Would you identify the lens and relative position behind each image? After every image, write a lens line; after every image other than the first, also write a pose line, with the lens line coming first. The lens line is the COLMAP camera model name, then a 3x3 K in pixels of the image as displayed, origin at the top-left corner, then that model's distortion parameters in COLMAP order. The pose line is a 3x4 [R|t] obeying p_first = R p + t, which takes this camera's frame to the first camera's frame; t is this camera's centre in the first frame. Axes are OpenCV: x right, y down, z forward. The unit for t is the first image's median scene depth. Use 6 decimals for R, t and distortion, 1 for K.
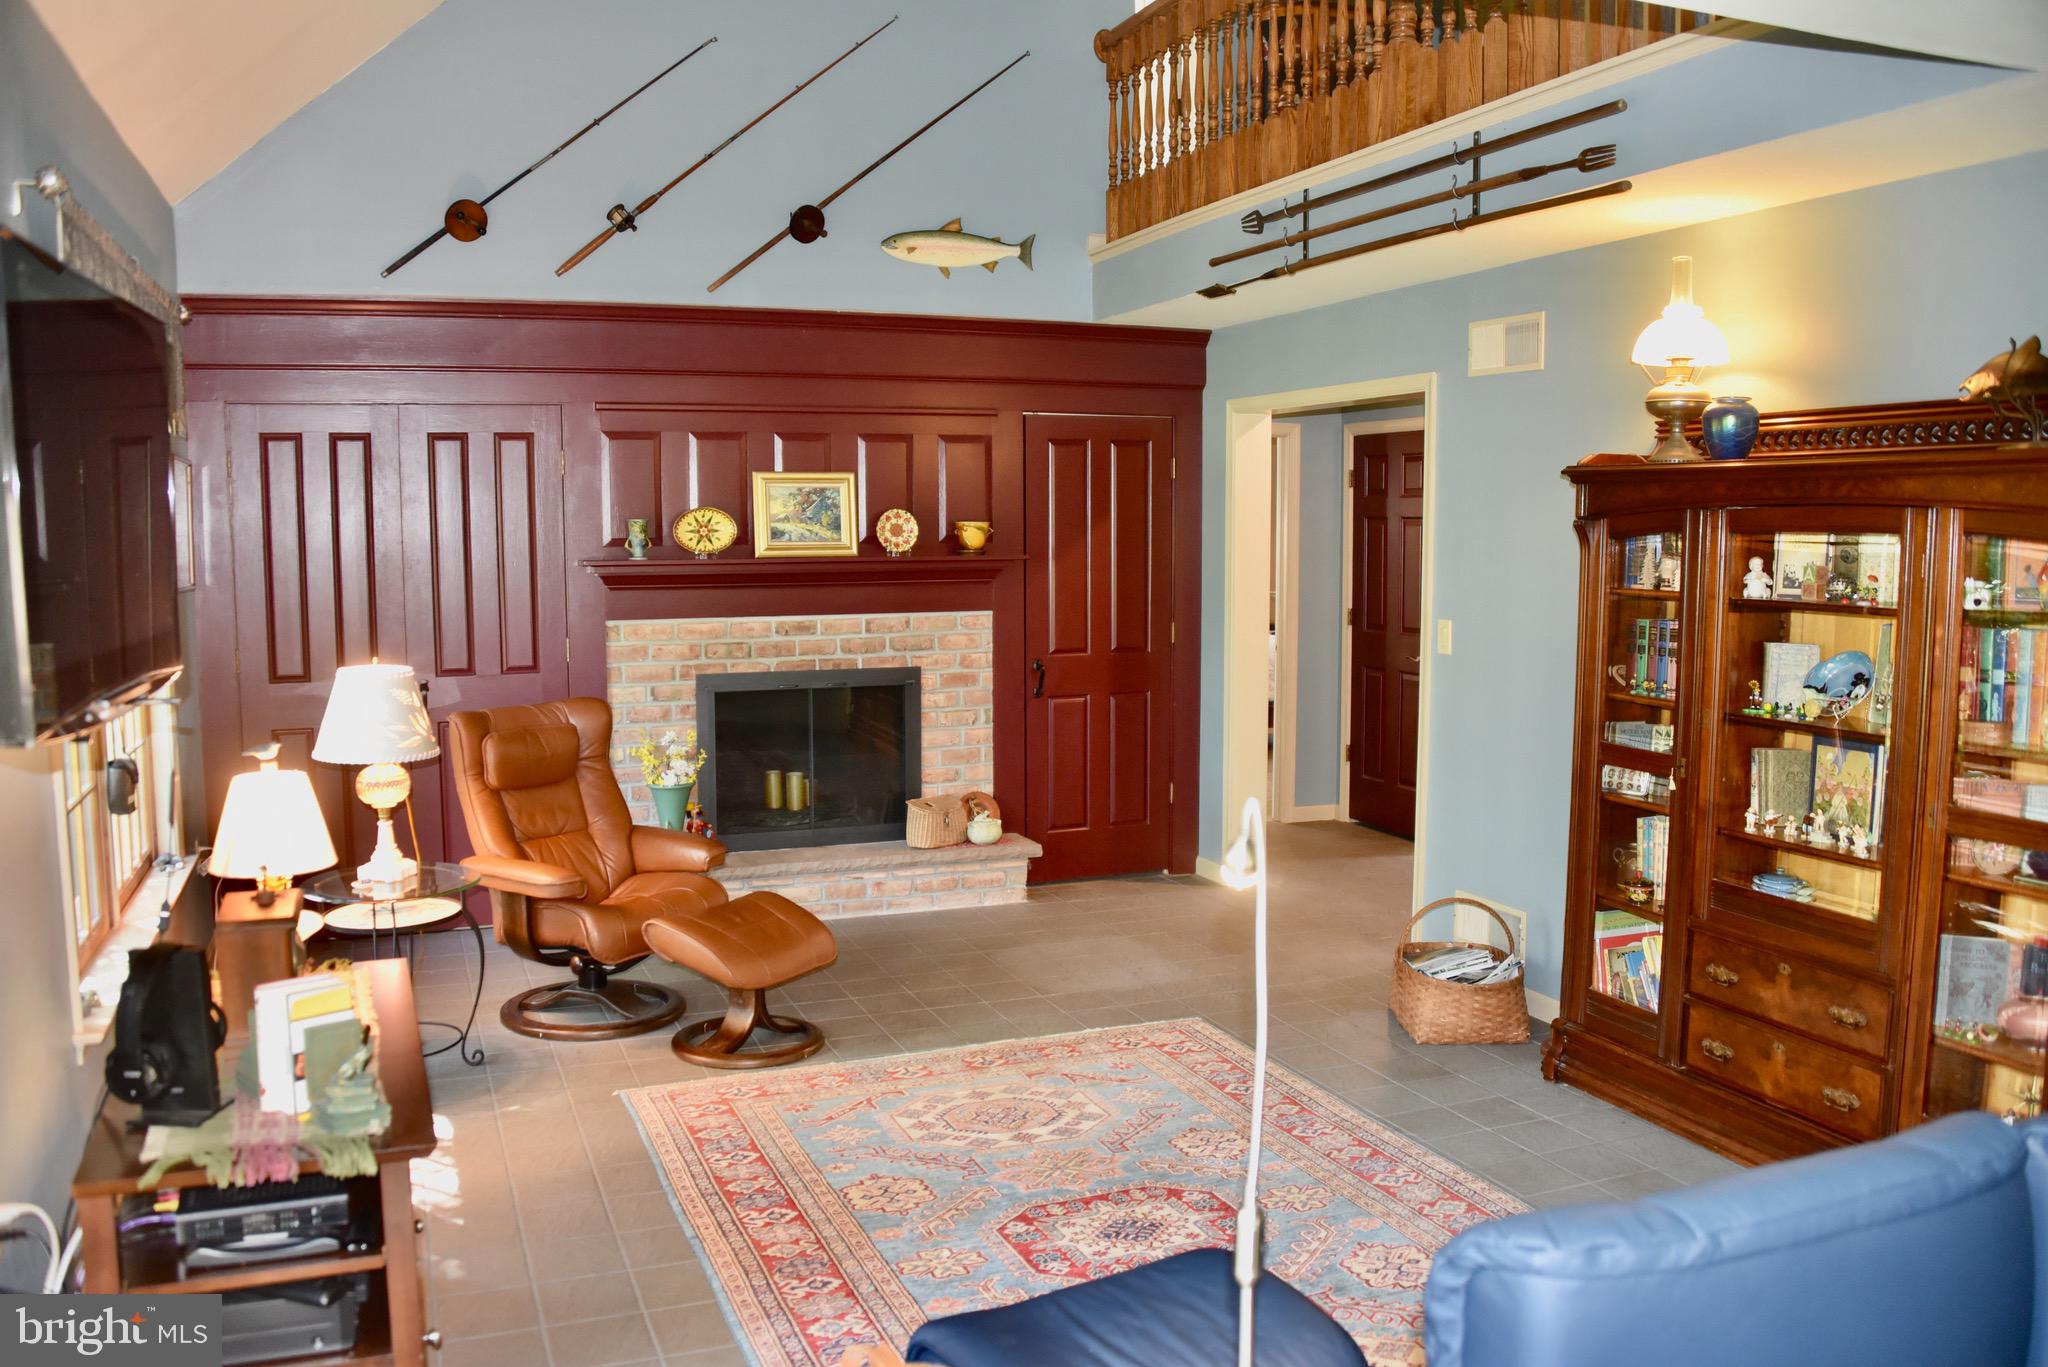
lens RADIAL K [[1639.0, 0, 1020.6], [0, 1639.0, 699.8], [0, 0, 1]] dist [-0.140734, 0.074631]
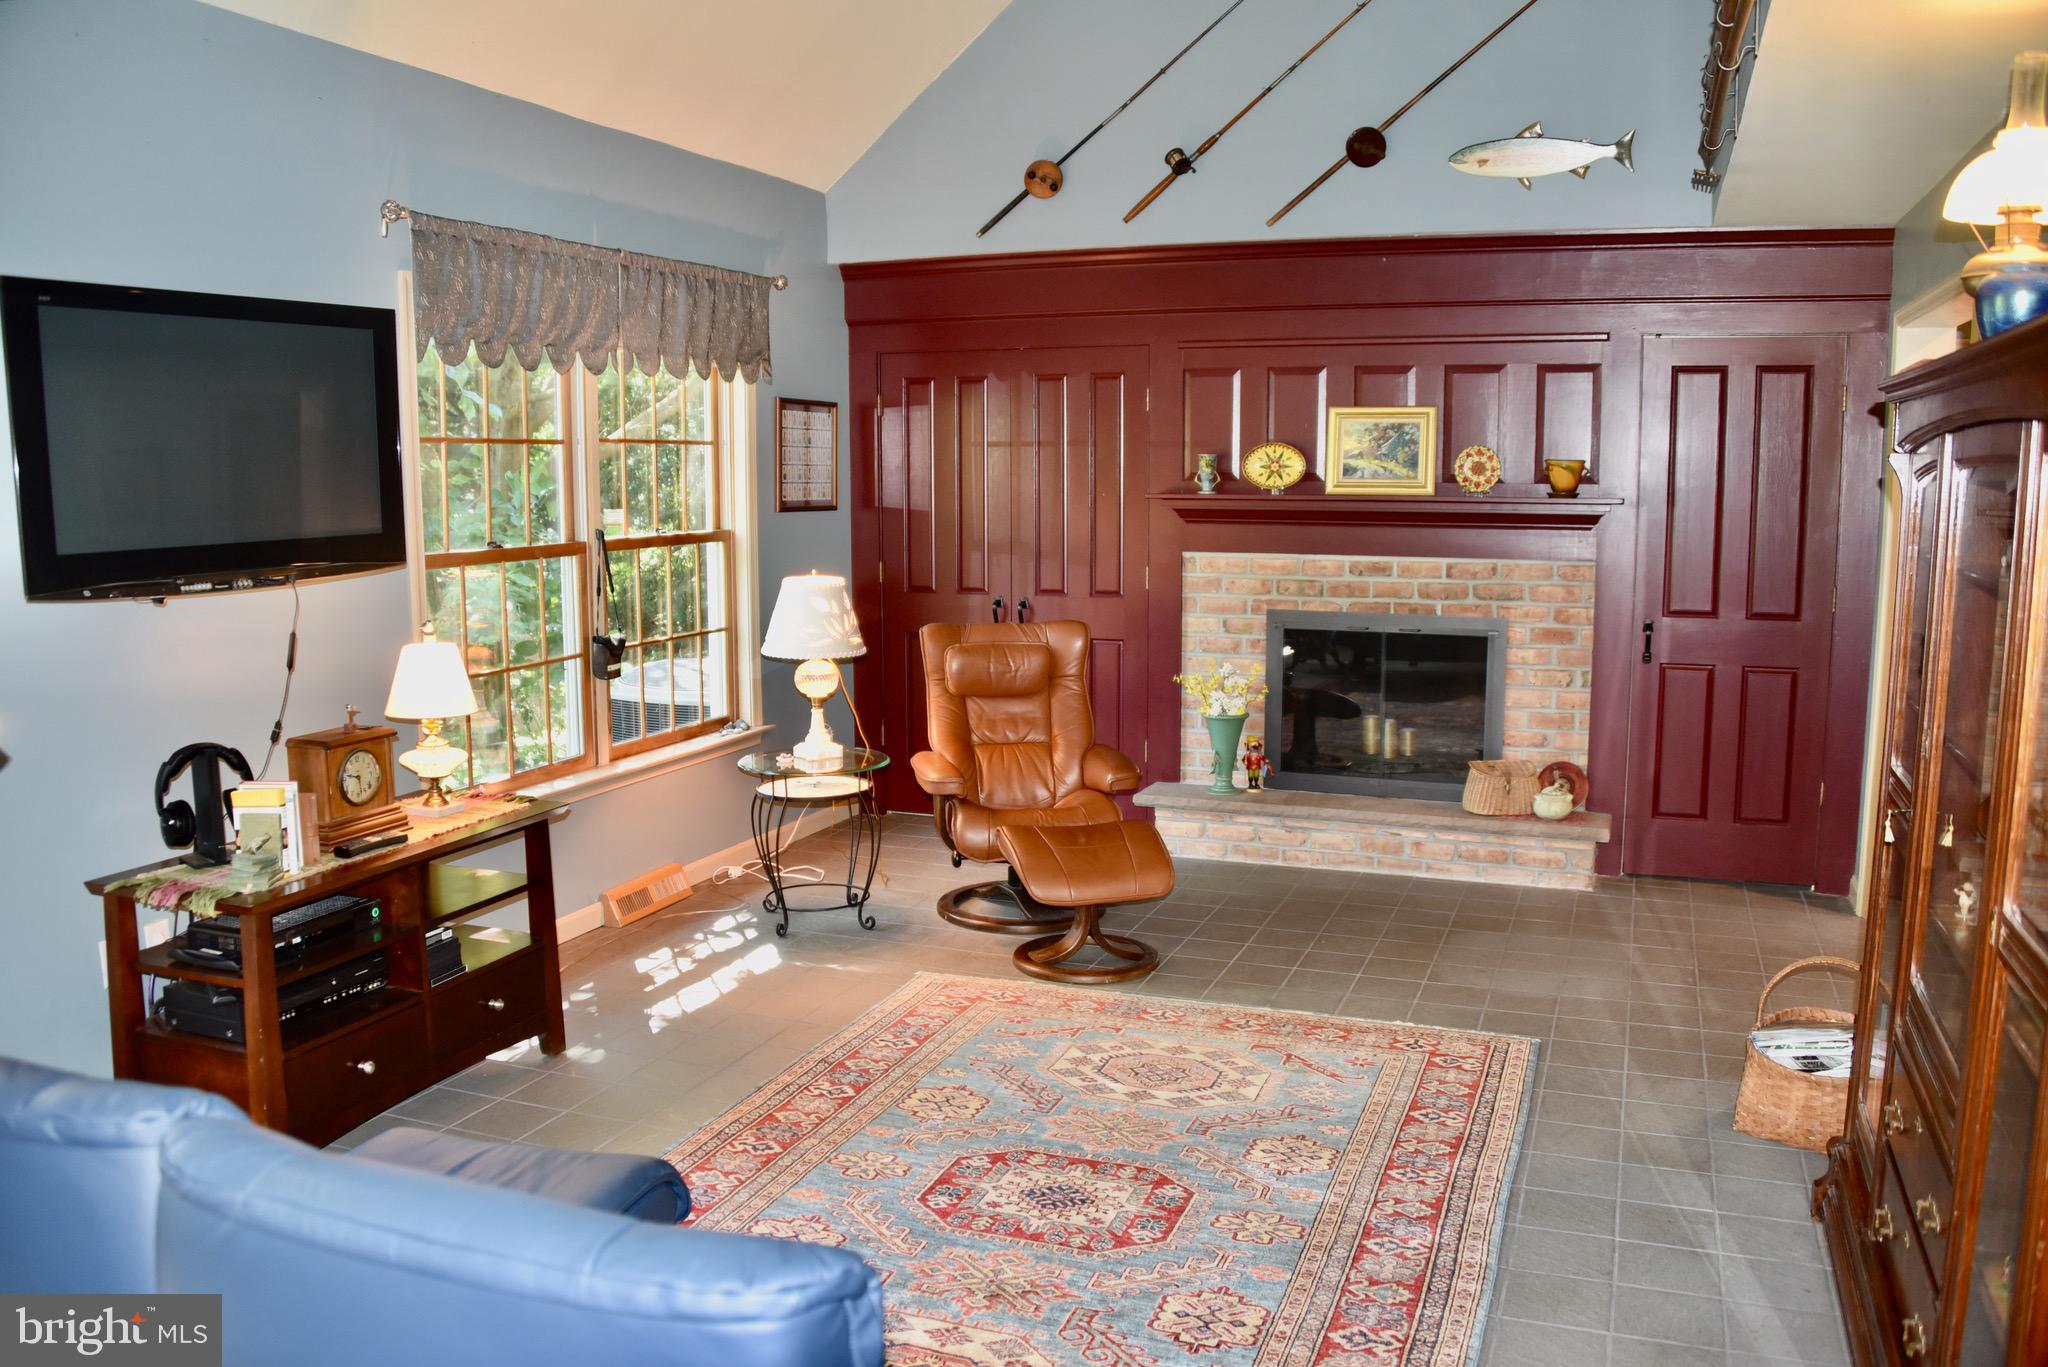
lens RADIAL K [[1639.0, 0, 1008.7], [0, 1639.0, 684.4], [0, 0, 1]] dist [-0.140734, 0.074631]
pose [[0.730805, 0.090858, -0.676512, 0.383420], [-0.073208, 0.995818, 0.054659, -0.013408], [0.678649, 0.009581, 0.734400, 0.158780]]
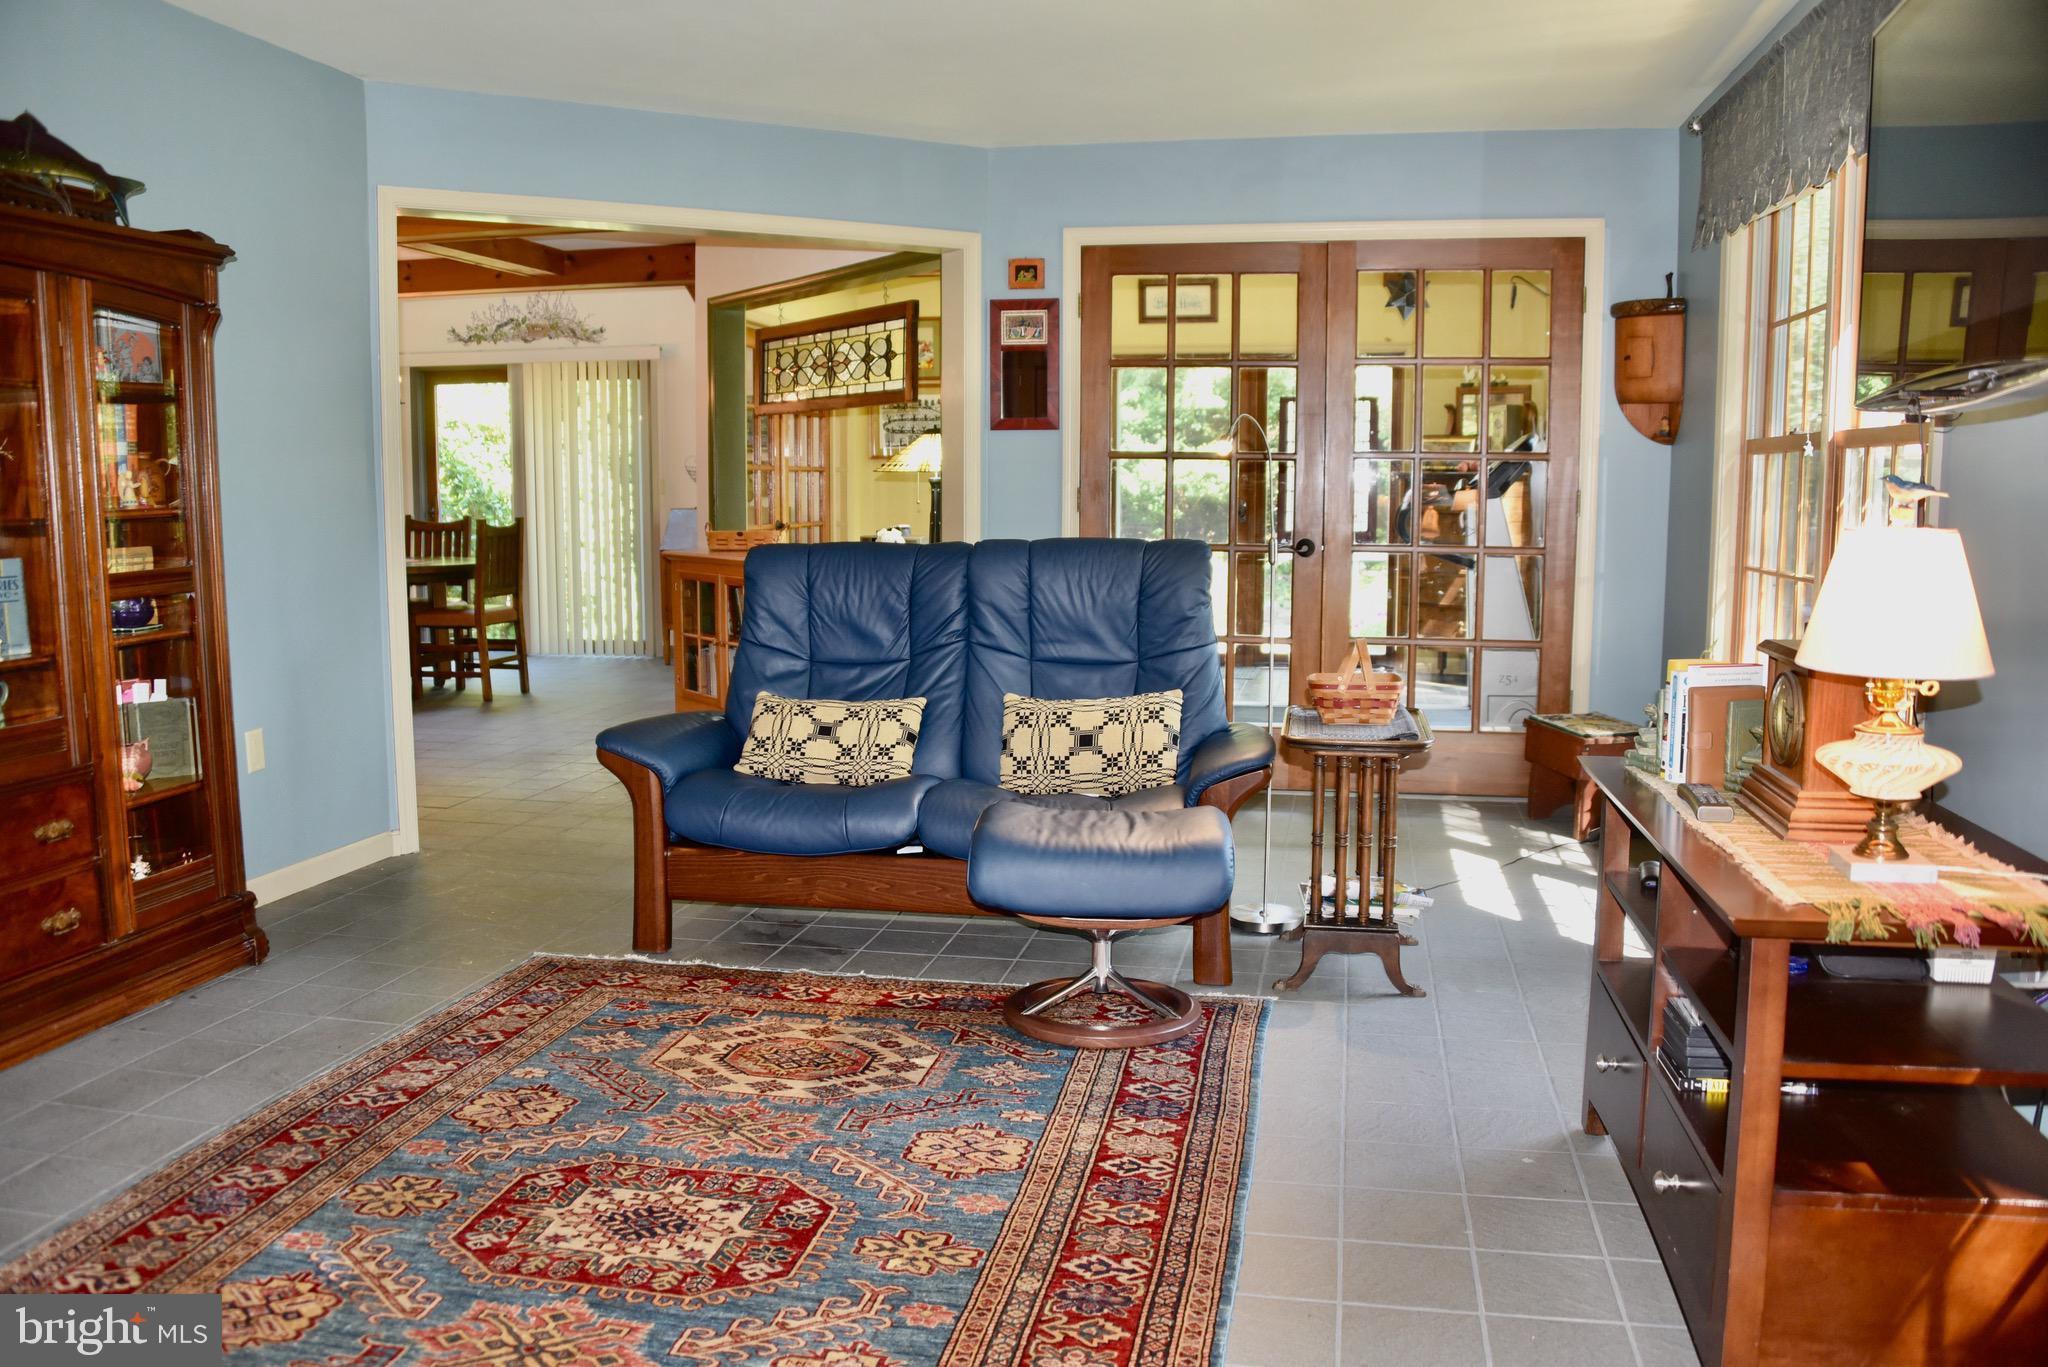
lens RADIAL K [[1639.0, 0, 1014.8], [0, 1639.0, 693.3], [0, 0, 1]] dist [-0.140734, 0.074631]
pose [[-0.837967, -0.067307, 0.541555, -0.248363], [0.061085, 0.974560, 0.215643, -0.021860], [-0.542292, 0.213783, -0.812537, 0.824856]]
